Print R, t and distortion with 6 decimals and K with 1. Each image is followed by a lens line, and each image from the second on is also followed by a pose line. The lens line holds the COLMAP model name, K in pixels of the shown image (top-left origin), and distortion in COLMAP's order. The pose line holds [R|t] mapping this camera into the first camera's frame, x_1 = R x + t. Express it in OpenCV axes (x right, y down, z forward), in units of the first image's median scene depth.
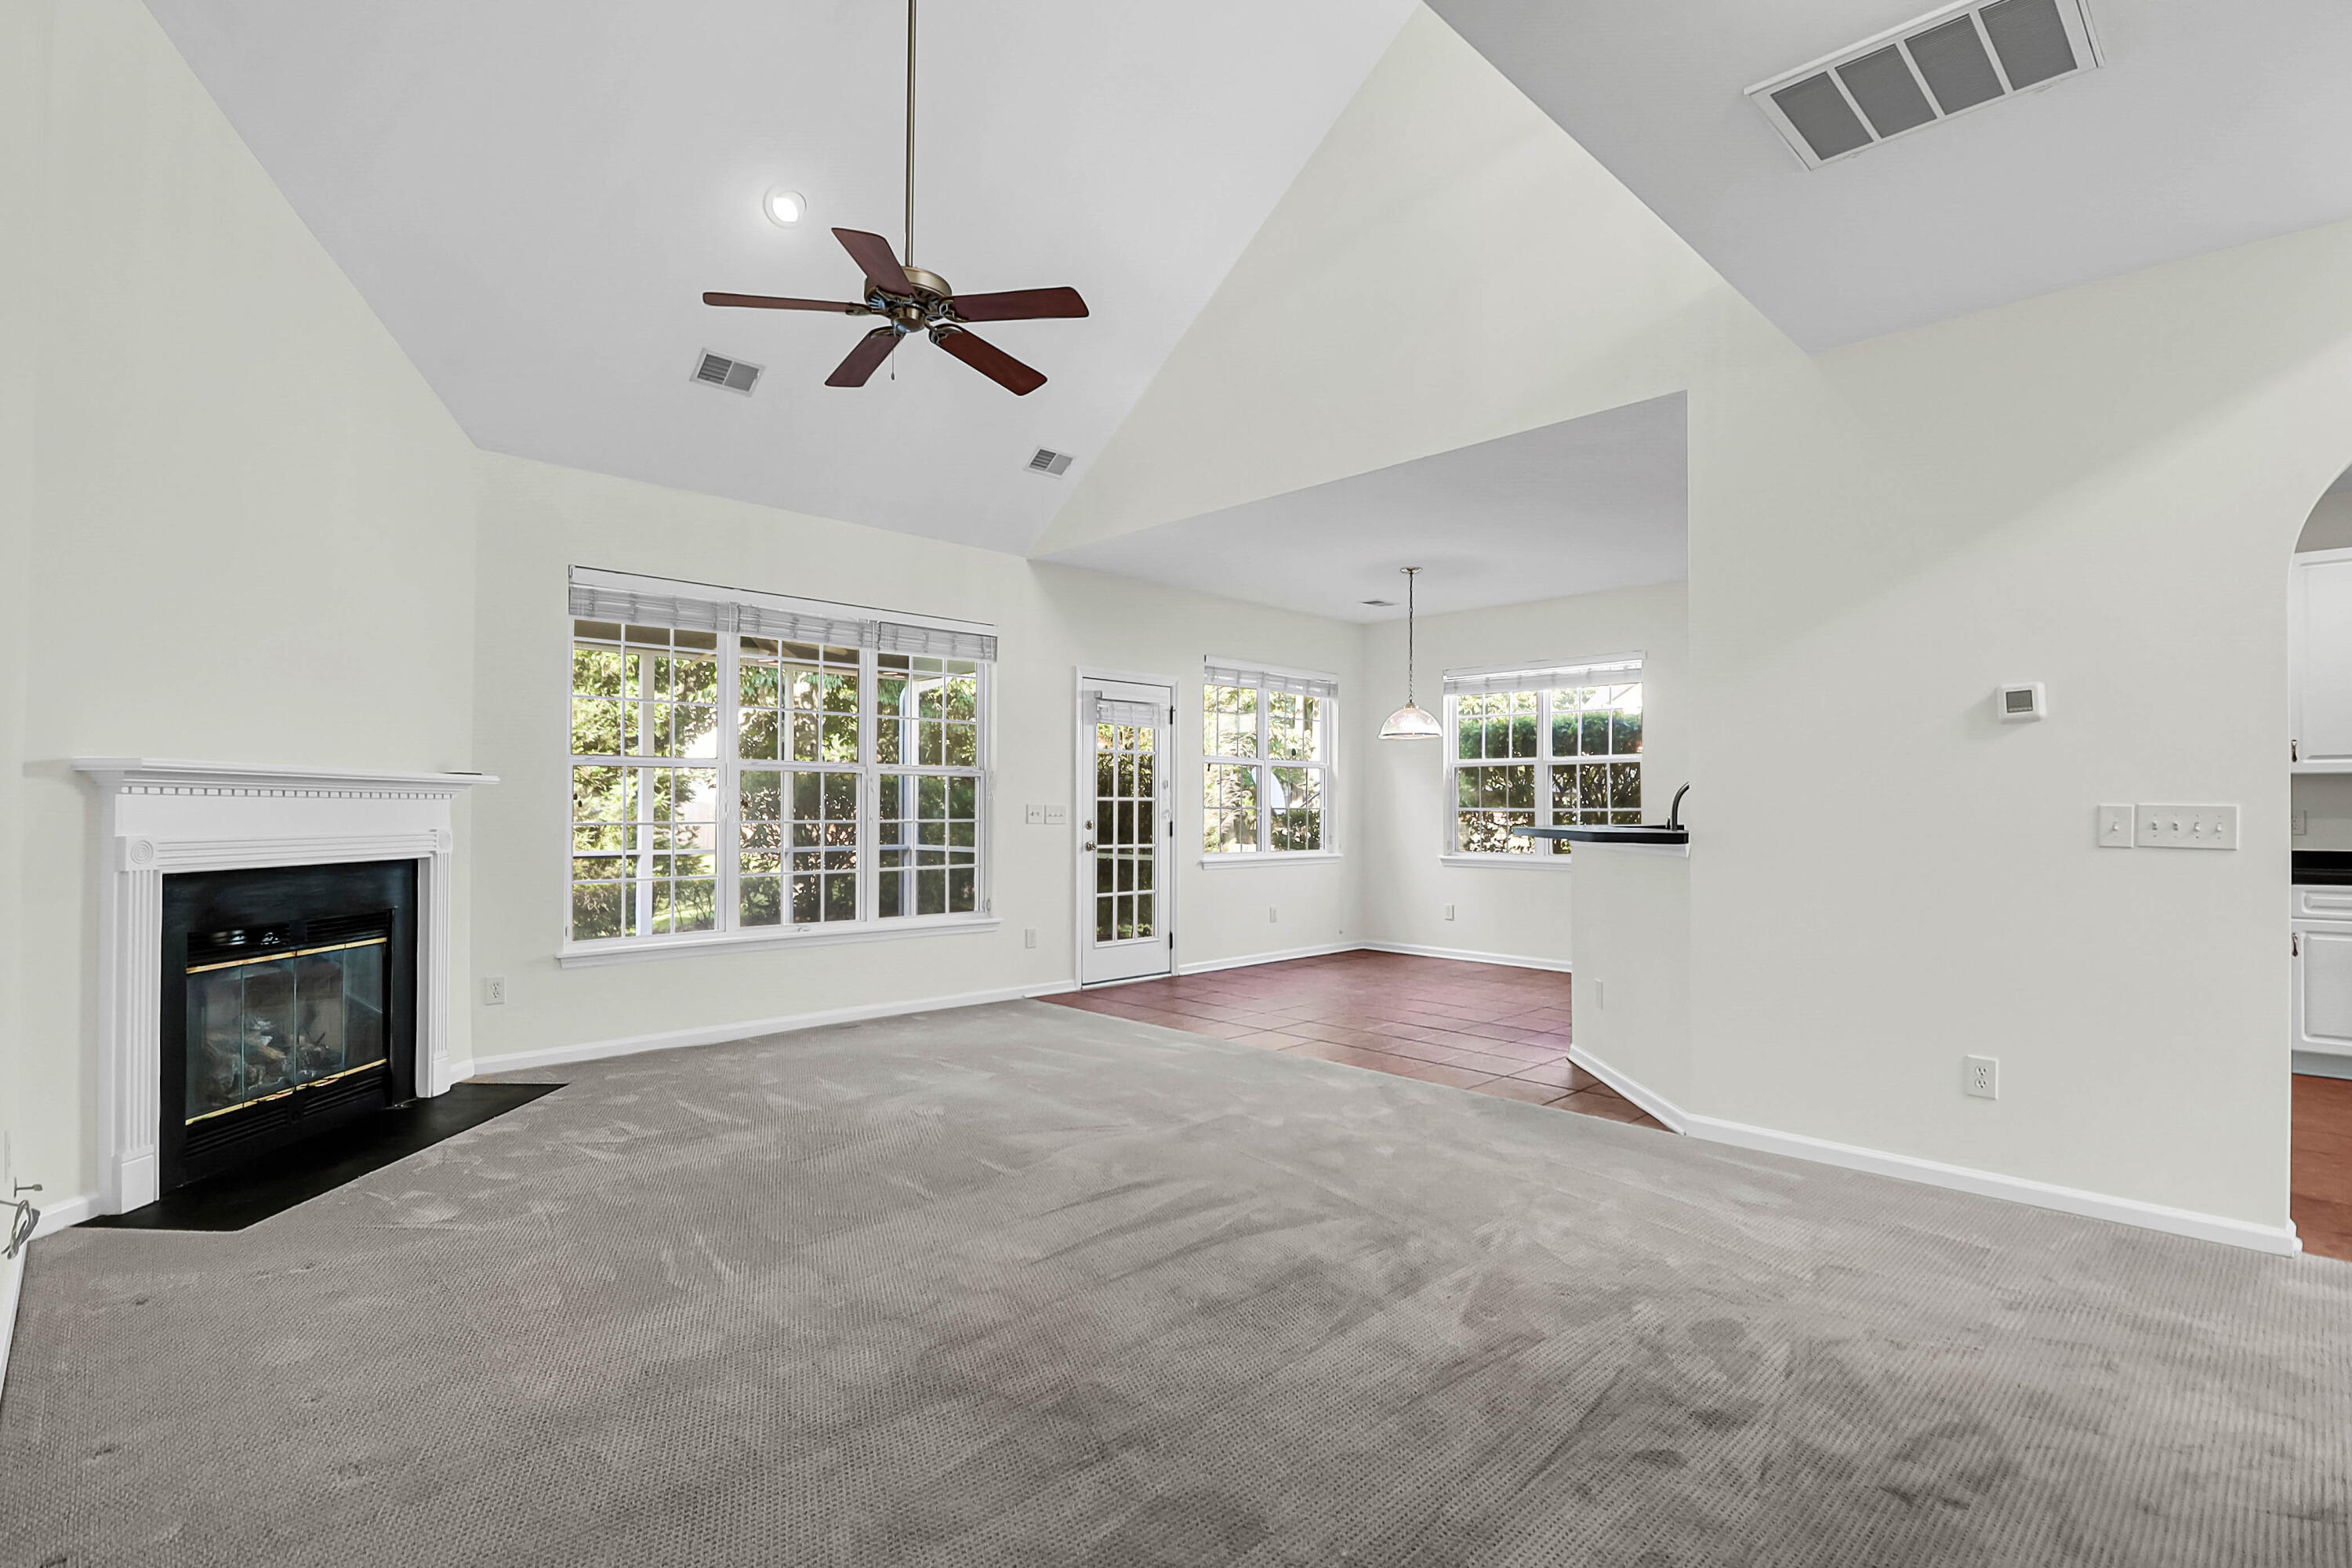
lens RADIAL K [[1108.8, 0, 1180.6], [0, 1108.8, 782.1], [0, 0, 1]] dist [-0.001871, -0.010594]
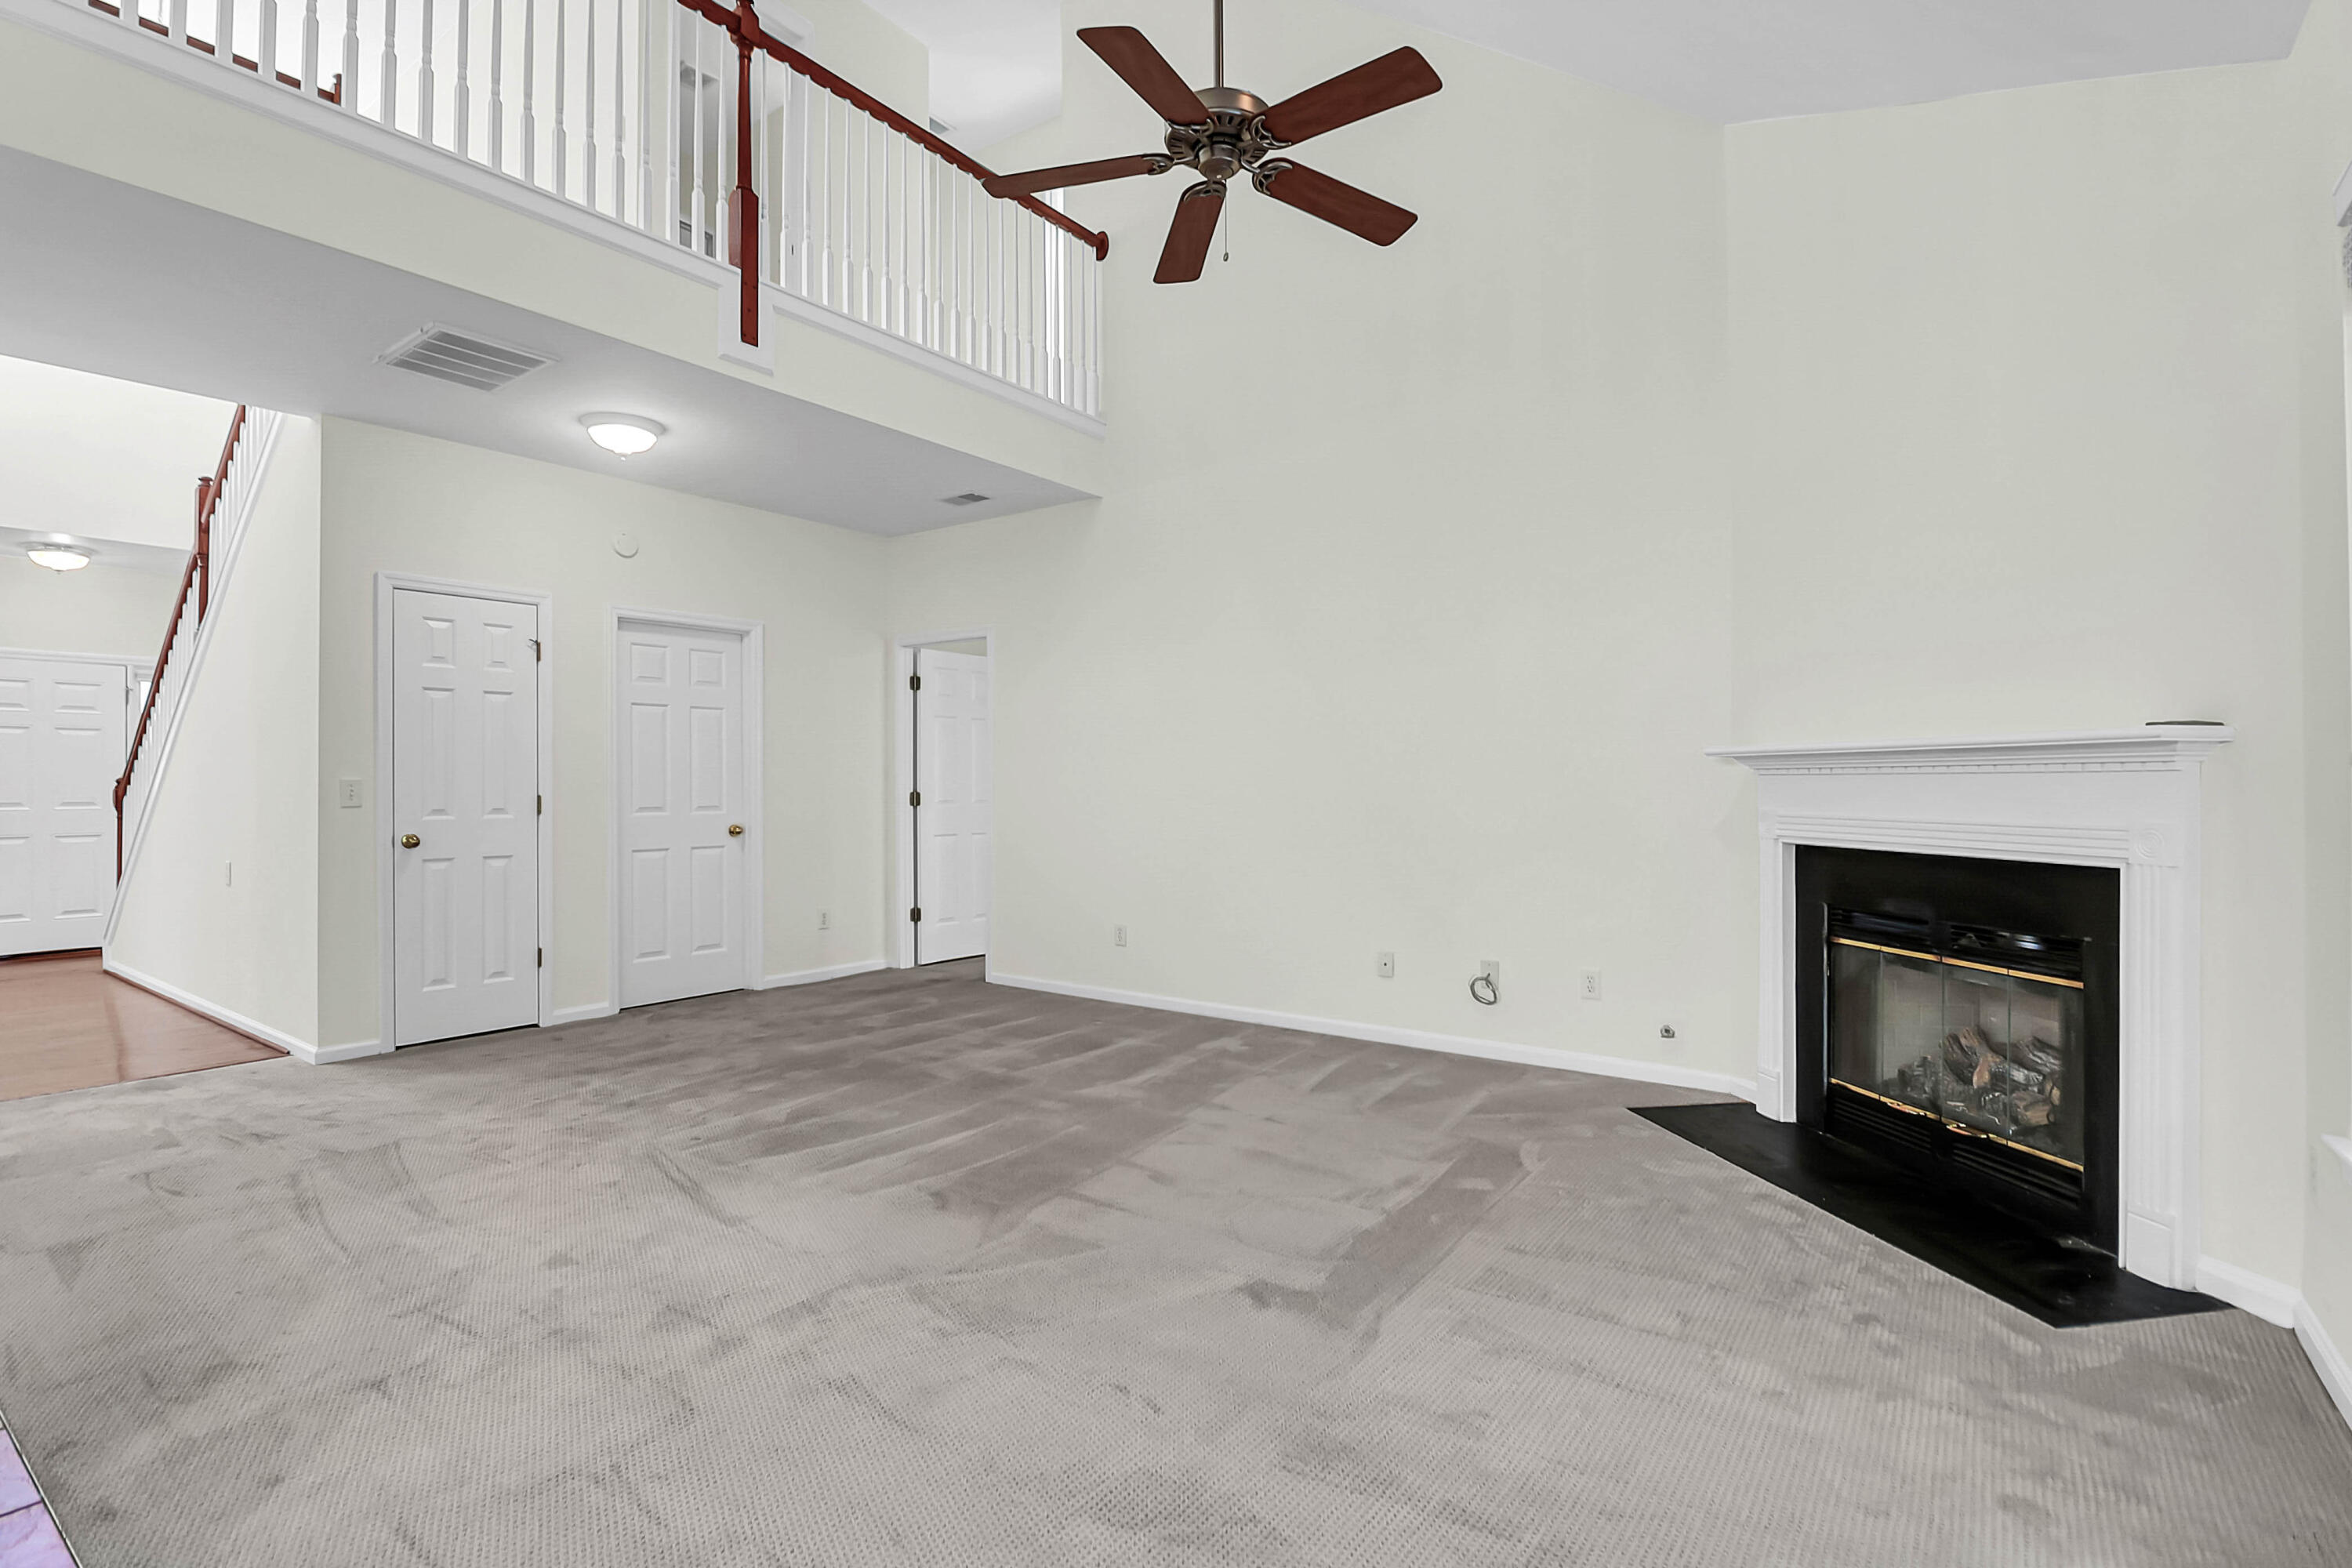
lens RADIAL K [[1108.8, 0, 1161.0], [0, 1108.8, 782.4], [0, 0, 1]] dist [-0.001871, -0.010594]
pose [[-0.988236, -0.004758, -0.152864, -0.057488], [-0.000515, 0.999614, -0.027786, 0.029649], [0.152937, -0.027380, -0.987857, 1.173156]]
